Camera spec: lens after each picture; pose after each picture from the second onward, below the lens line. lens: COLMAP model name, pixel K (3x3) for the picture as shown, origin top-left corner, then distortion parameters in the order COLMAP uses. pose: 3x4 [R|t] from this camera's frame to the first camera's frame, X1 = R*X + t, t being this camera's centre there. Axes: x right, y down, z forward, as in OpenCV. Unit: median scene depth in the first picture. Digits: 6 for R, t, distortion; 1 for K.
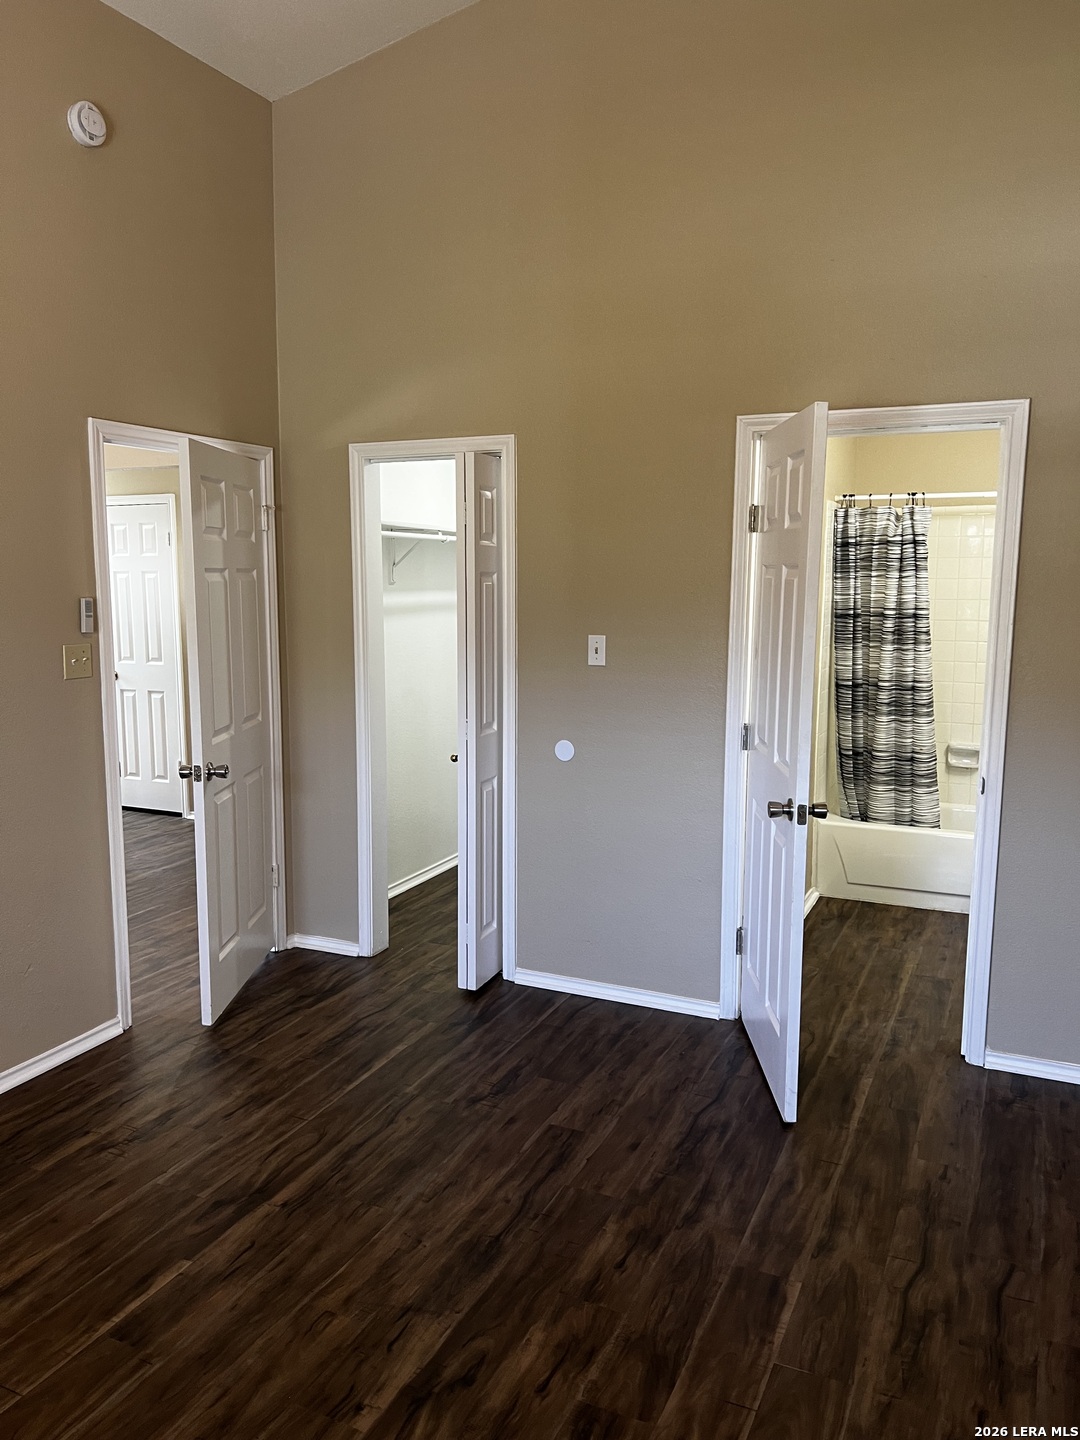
lens RADIAL K [[1086.4, 0, 517.6], [0, 1086.4, 720.6], [0, 0, 1]] dist [0.054157, -0.062549]
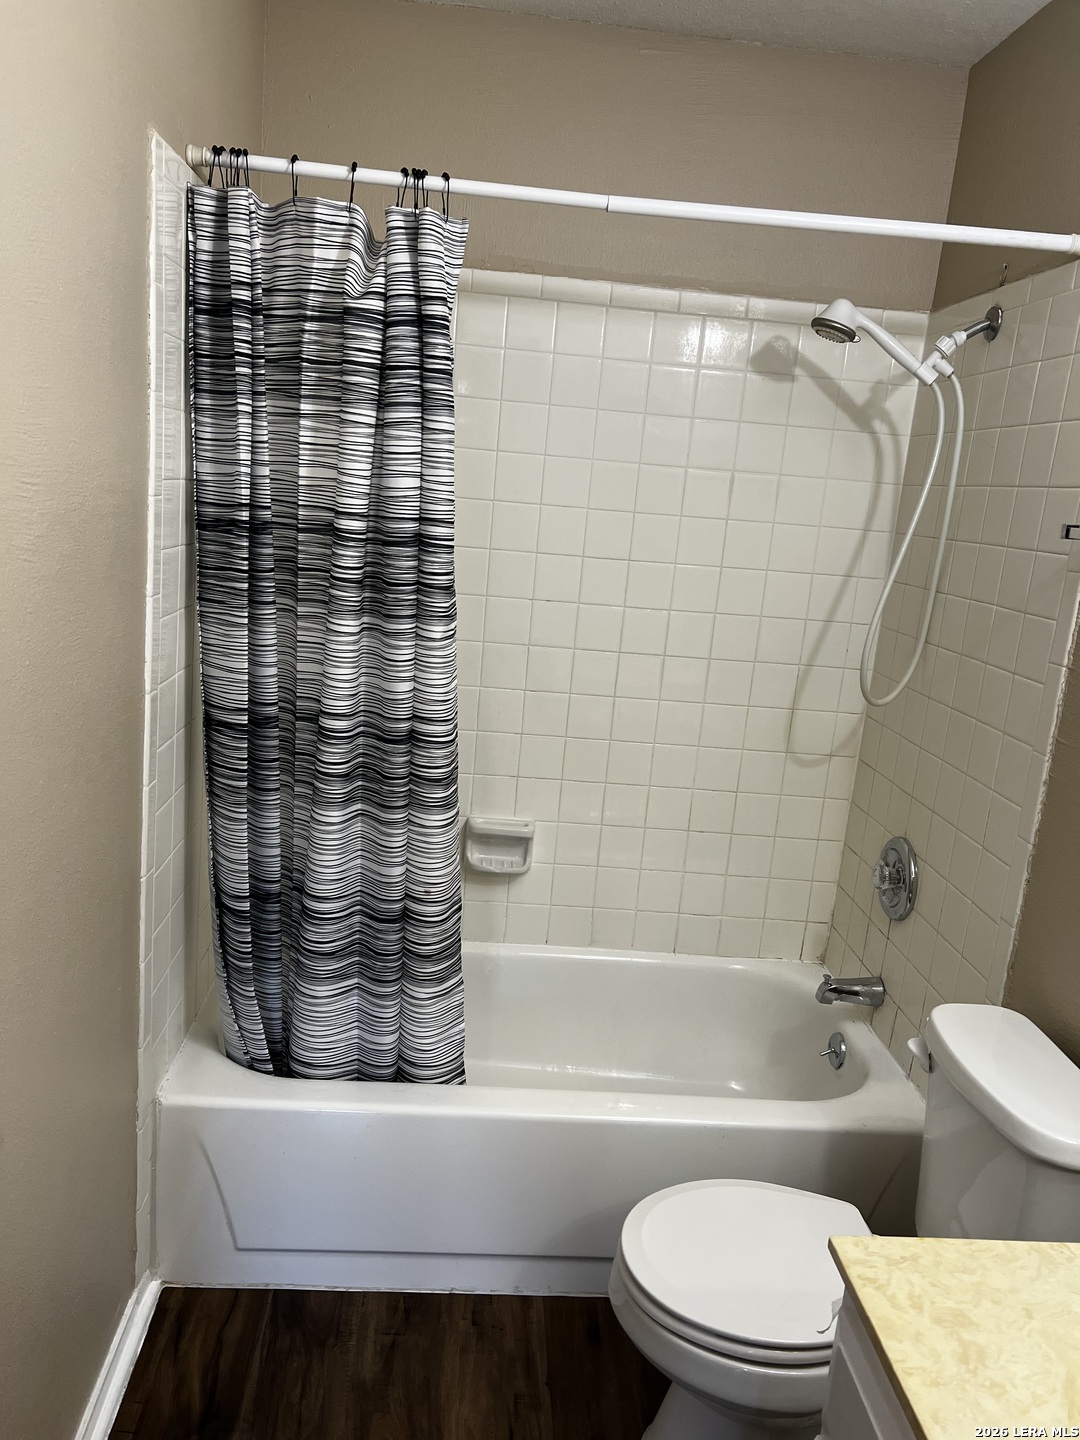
lens RADIAL K [[1086.4, 0, 525.5], [0, 1086.4, 726.6], [0, 0, 1]] dist [0.054157, -0.062549]
pose [[0.874919, -0.033204, 0.483129, 0.216312], [-0.021296, 0.994043, 0.106884, -0.072420], [-0.483800, -0.103804, 0.869000, 0.655468]]
